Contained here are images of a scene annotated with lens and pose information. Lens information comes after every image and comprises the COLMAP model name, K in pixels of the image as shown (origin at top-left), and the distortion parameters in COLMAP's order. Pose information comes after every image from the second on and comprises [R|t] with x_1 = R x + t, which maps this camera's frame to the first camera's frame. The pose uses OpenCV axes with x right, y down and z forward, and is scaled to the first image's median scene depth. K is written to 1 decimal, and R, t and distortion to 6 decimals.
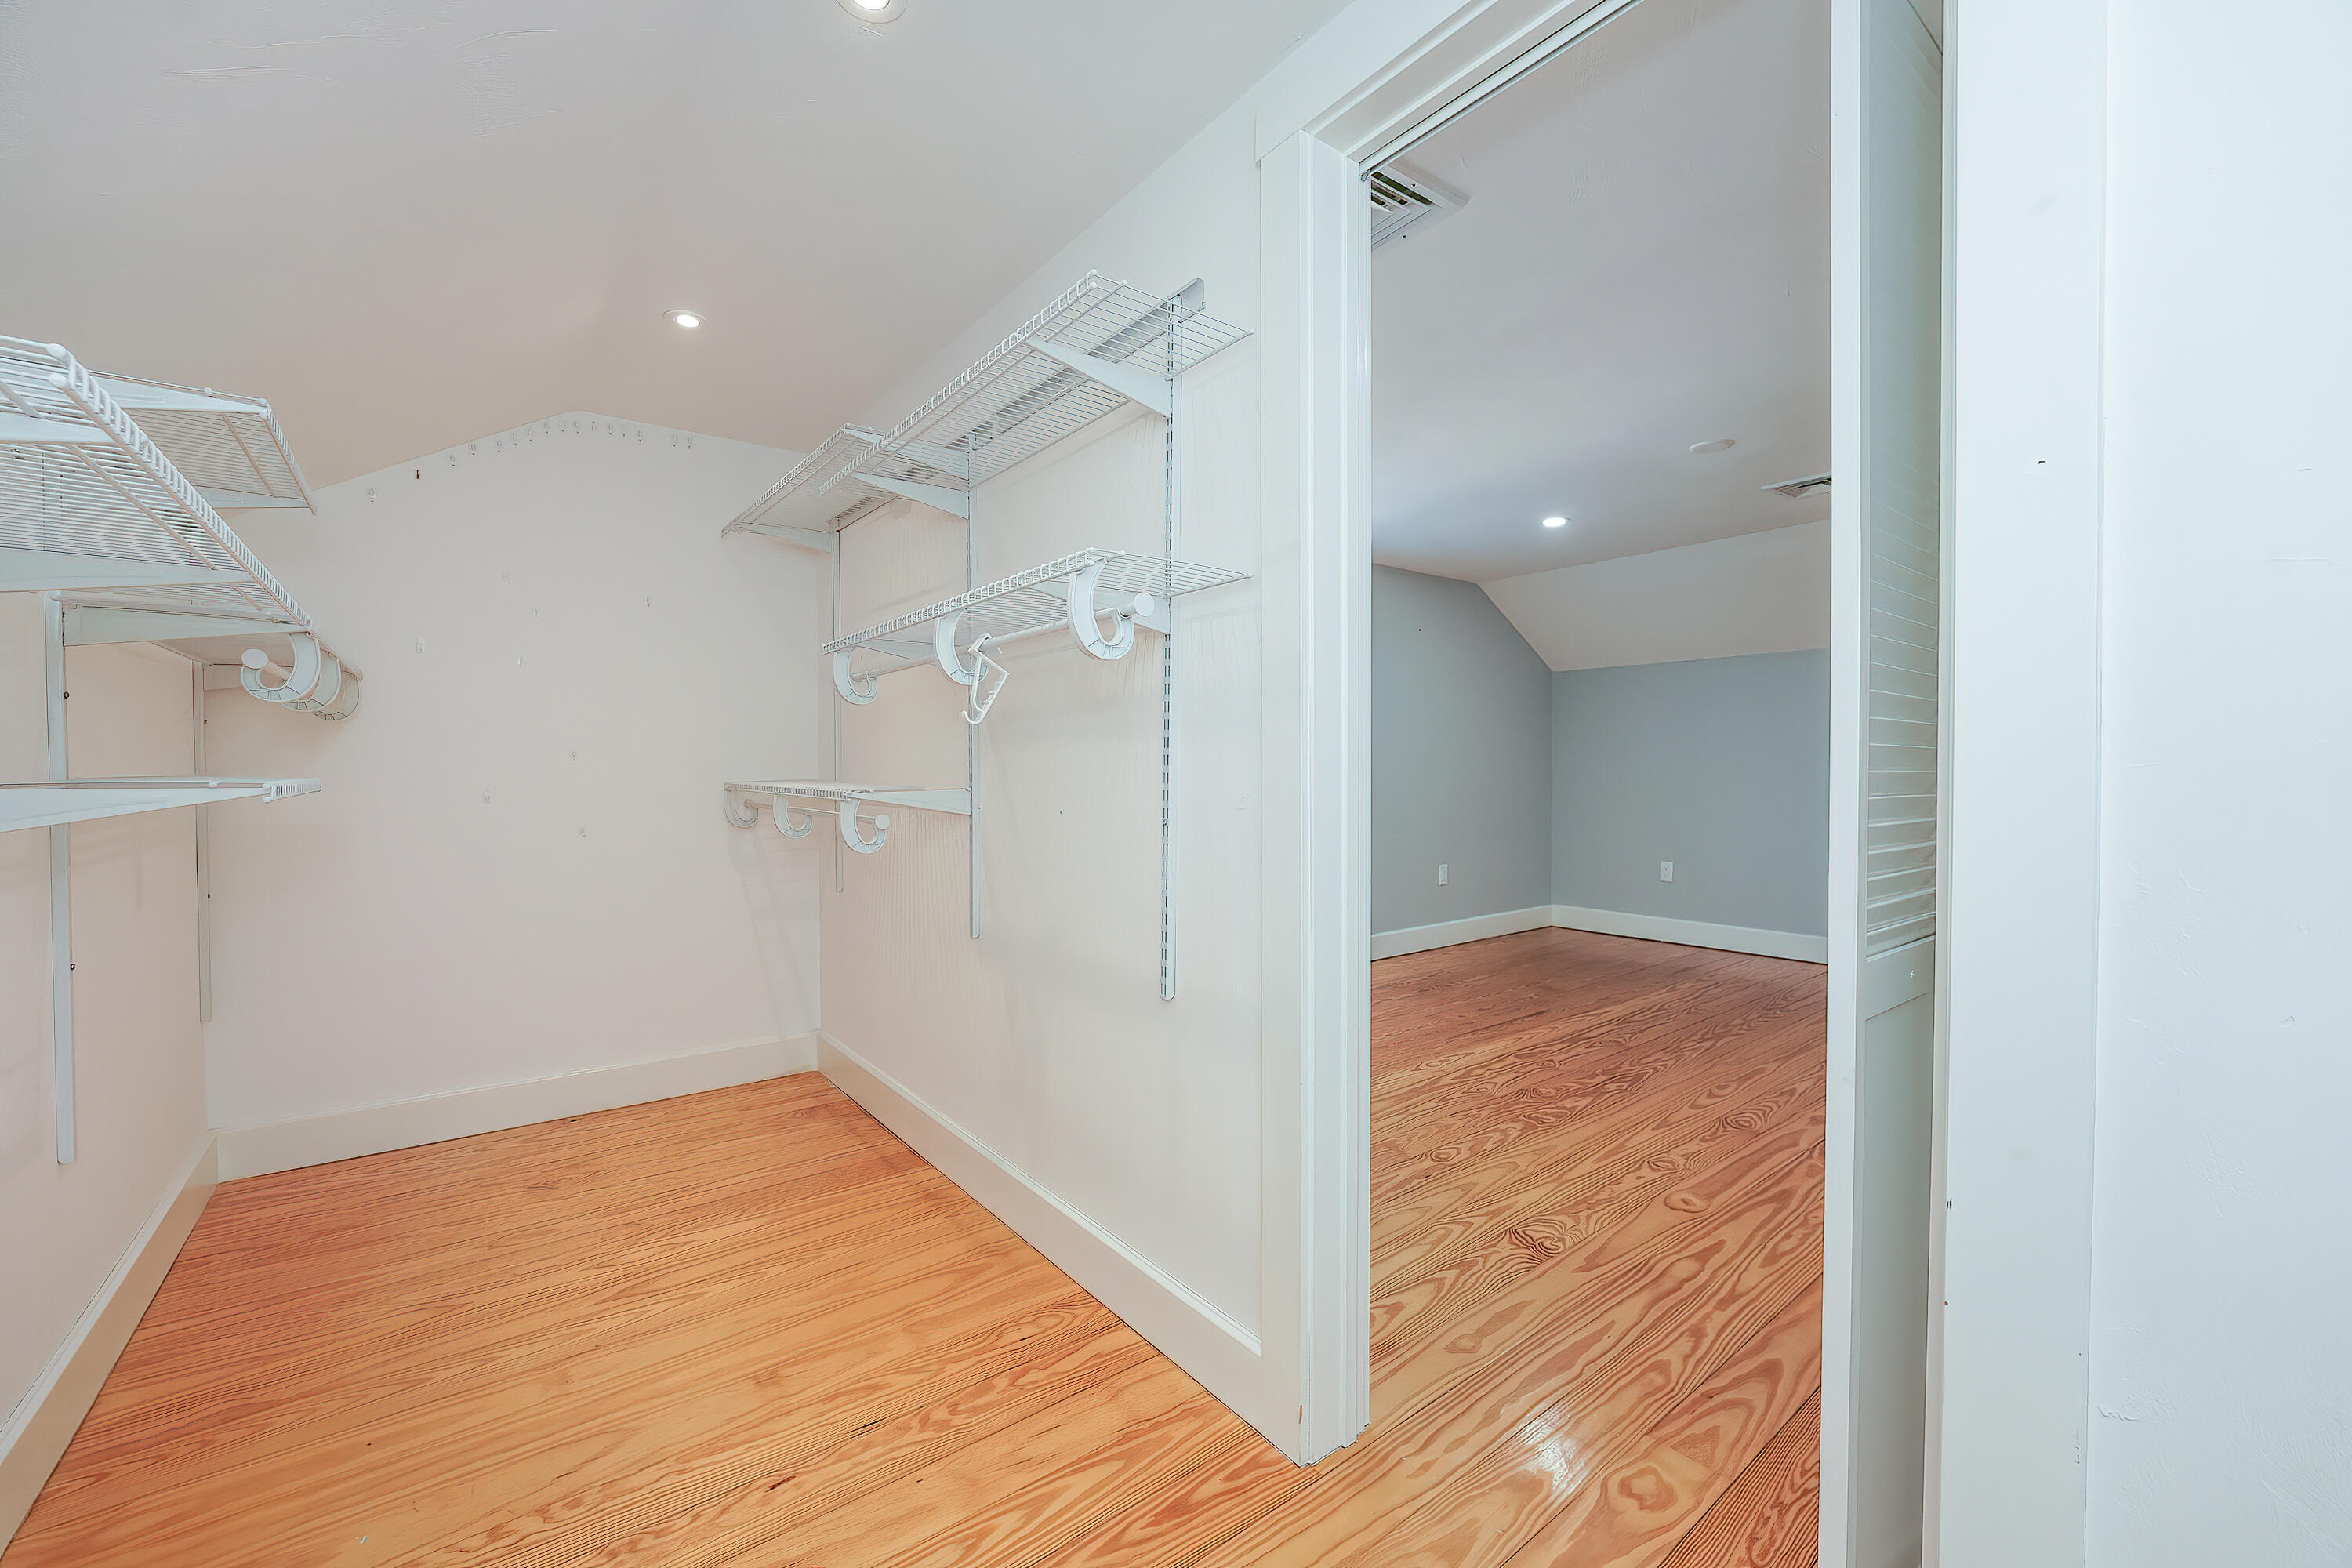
lens RADIAL K [[948.4, 0, 1190.2], [0, 948.4, 779.2], [0, 0, 1]] dist [-0.031274, 0.005824]
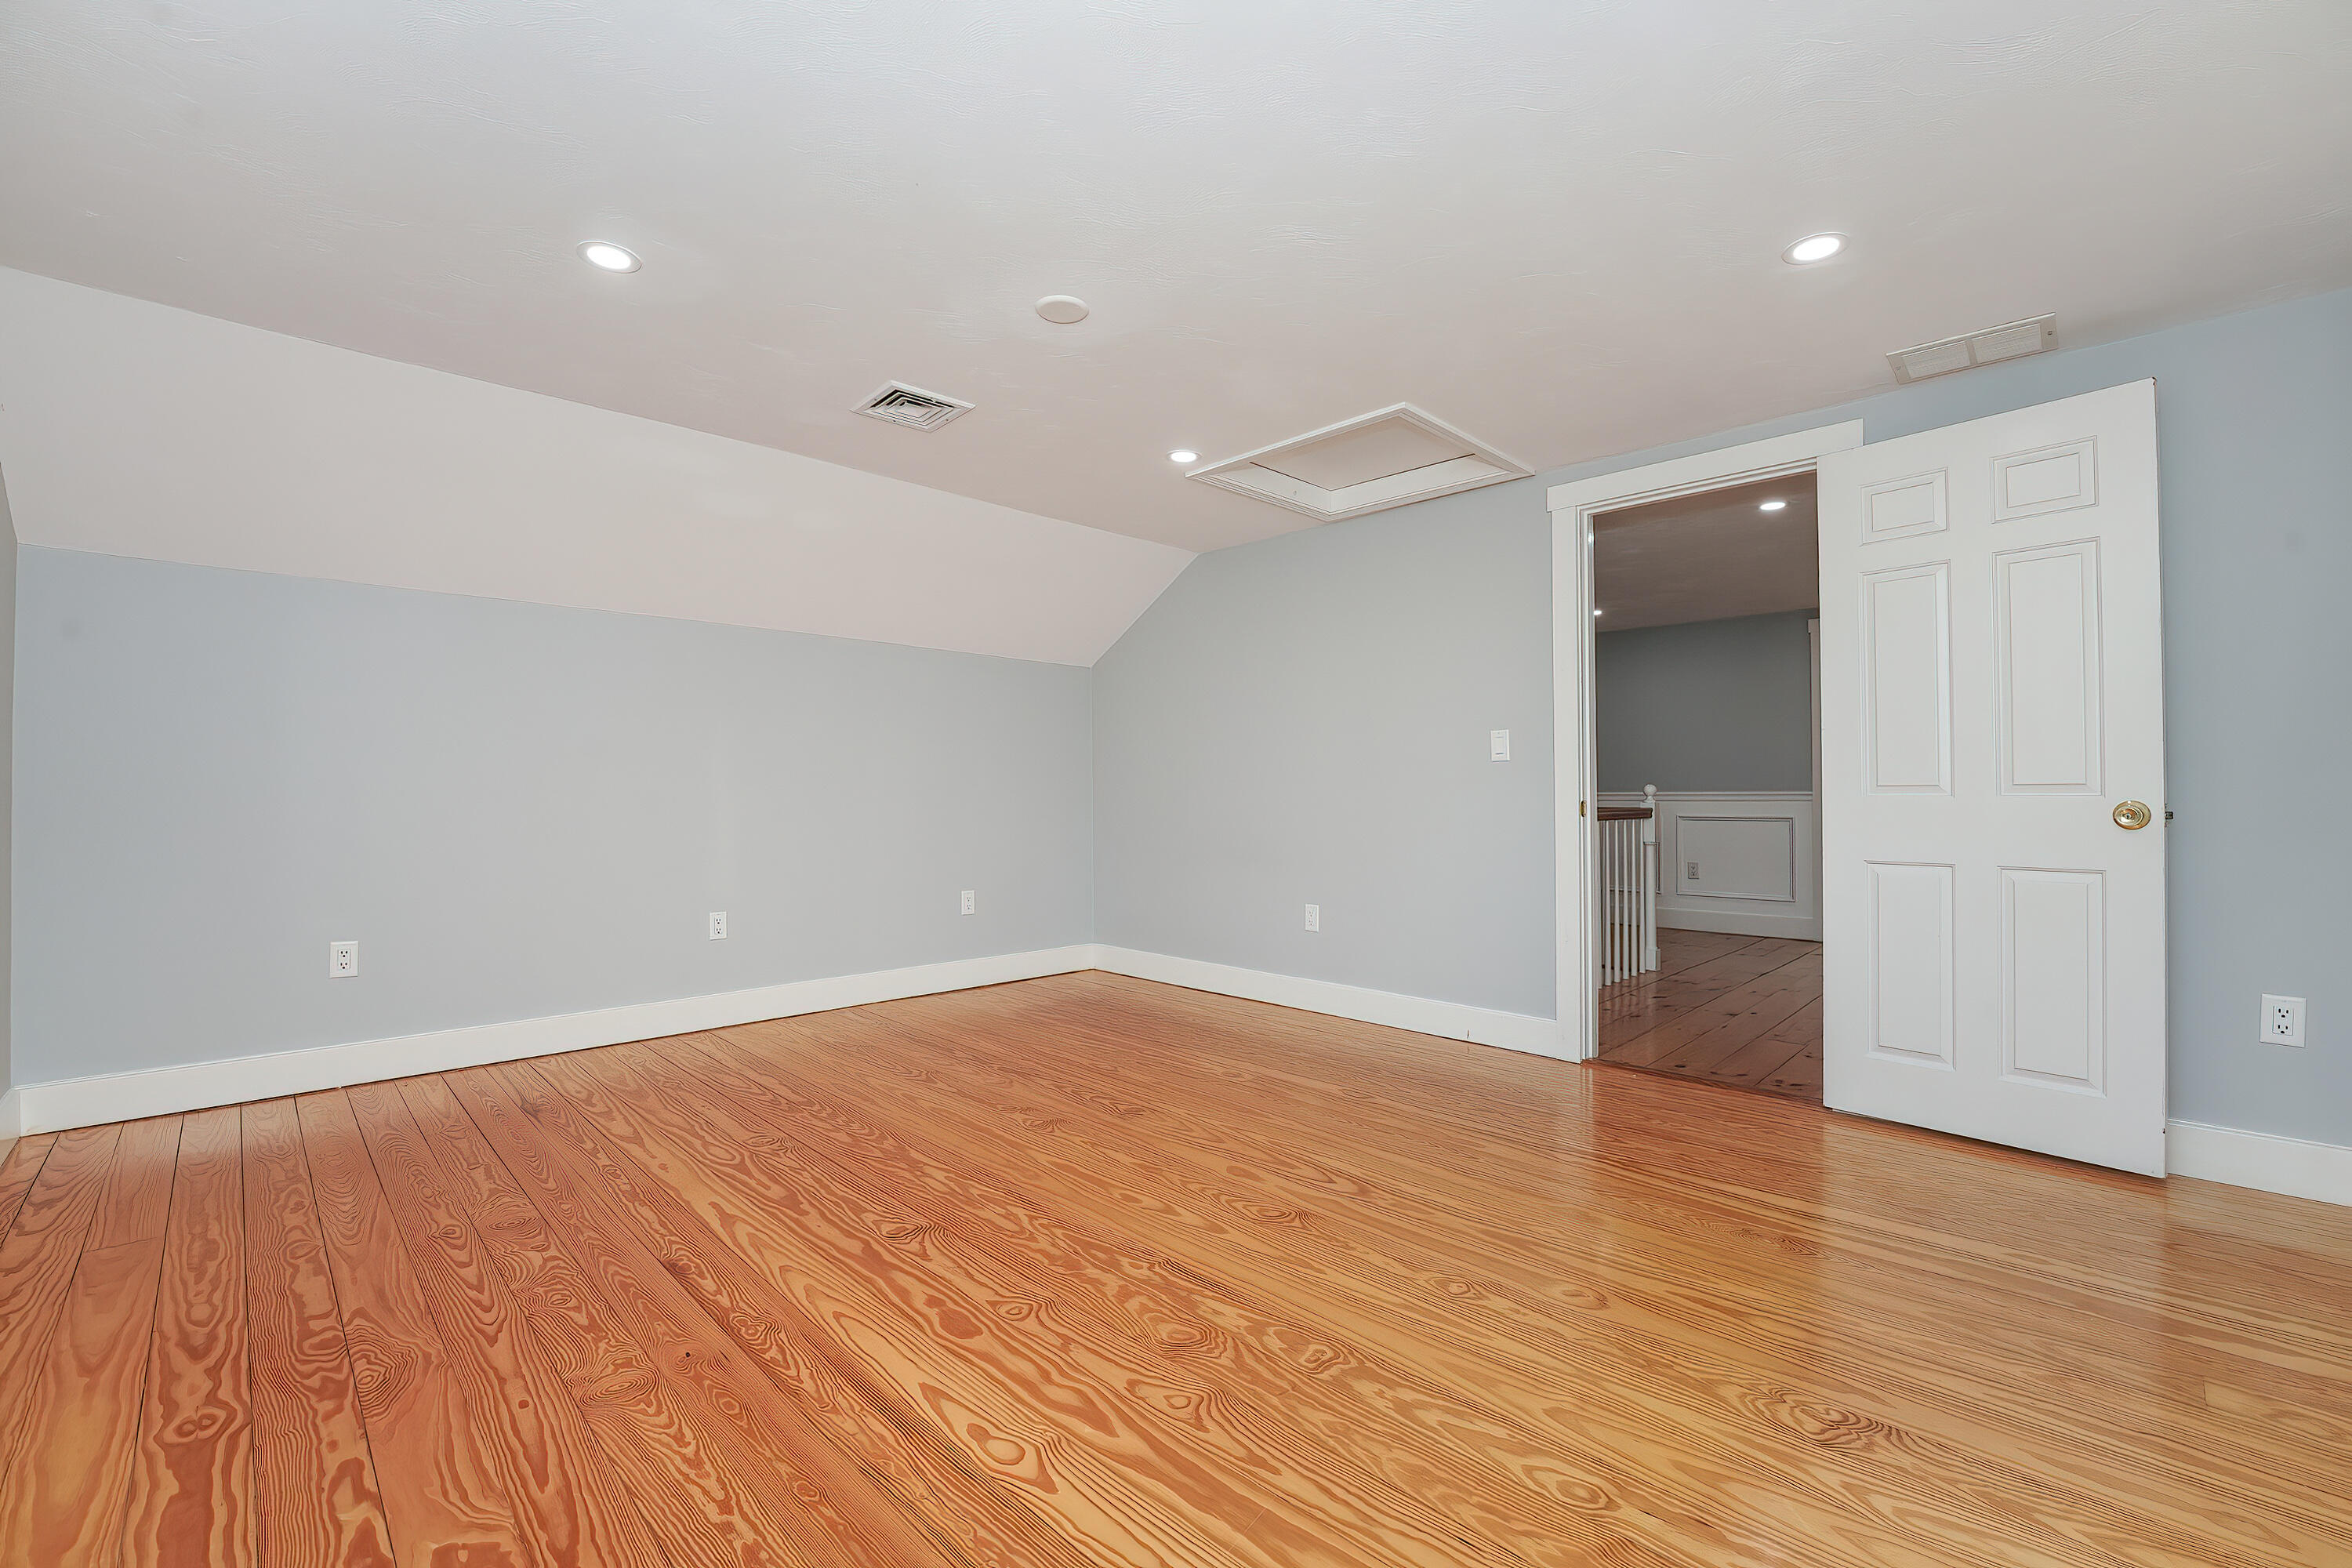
lens RADIAL K [[948.4, 0, 1190.2], [0, 948.4, 779.2], [0, 0, 1]] dist [-0.031274, 0.005824]
pose [[-0.112935, 0.003292, 0.993597, -0.204377], [-0.000249, 0.999994, -0.003342, -0.005554], [-0.993602, -0.000624, -0.112934, 1.110595]]
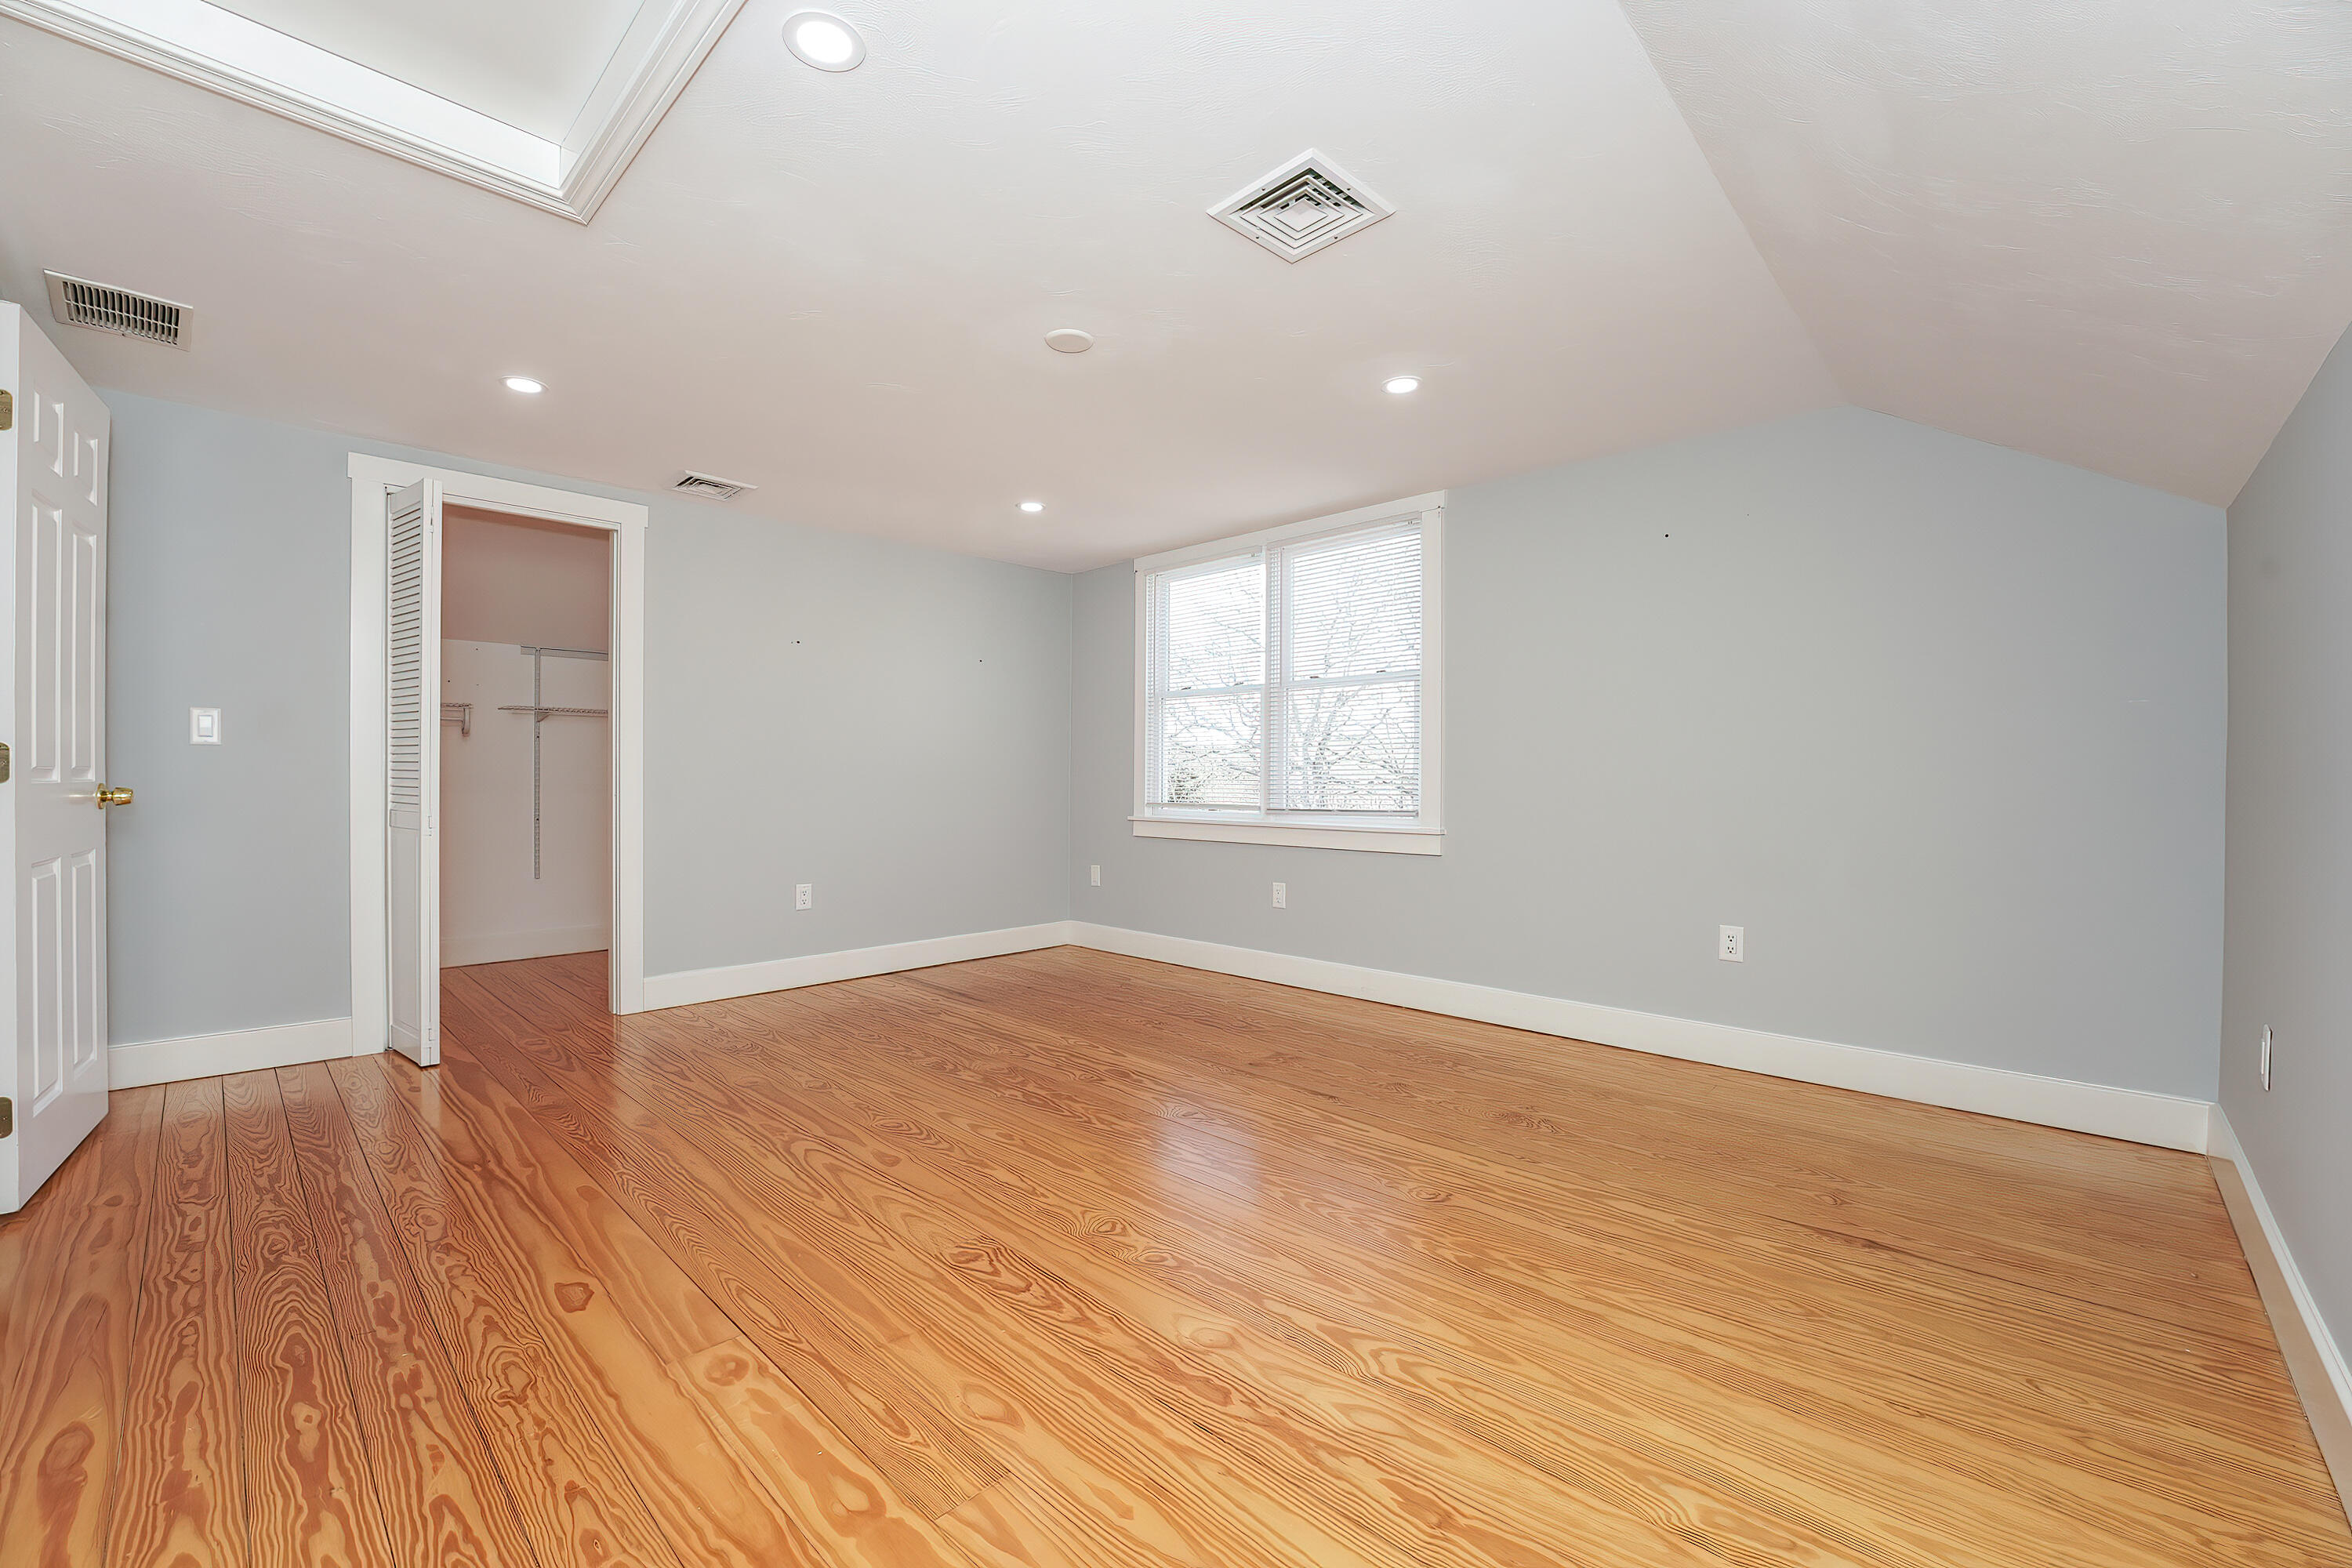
lens RADIAL K [[962.6, 0, 1176.0], [0, 962.6, 784.0], [0, 0, 1]] dist [-0.003155, -0.000216]
pose [[0.122064, -0.000875, -0.992522, 1.560148], [-0.002672, 0.999996, -0.001210, 0.009714], [0.992519, 0.002800, 0.122062, 1.119392]]
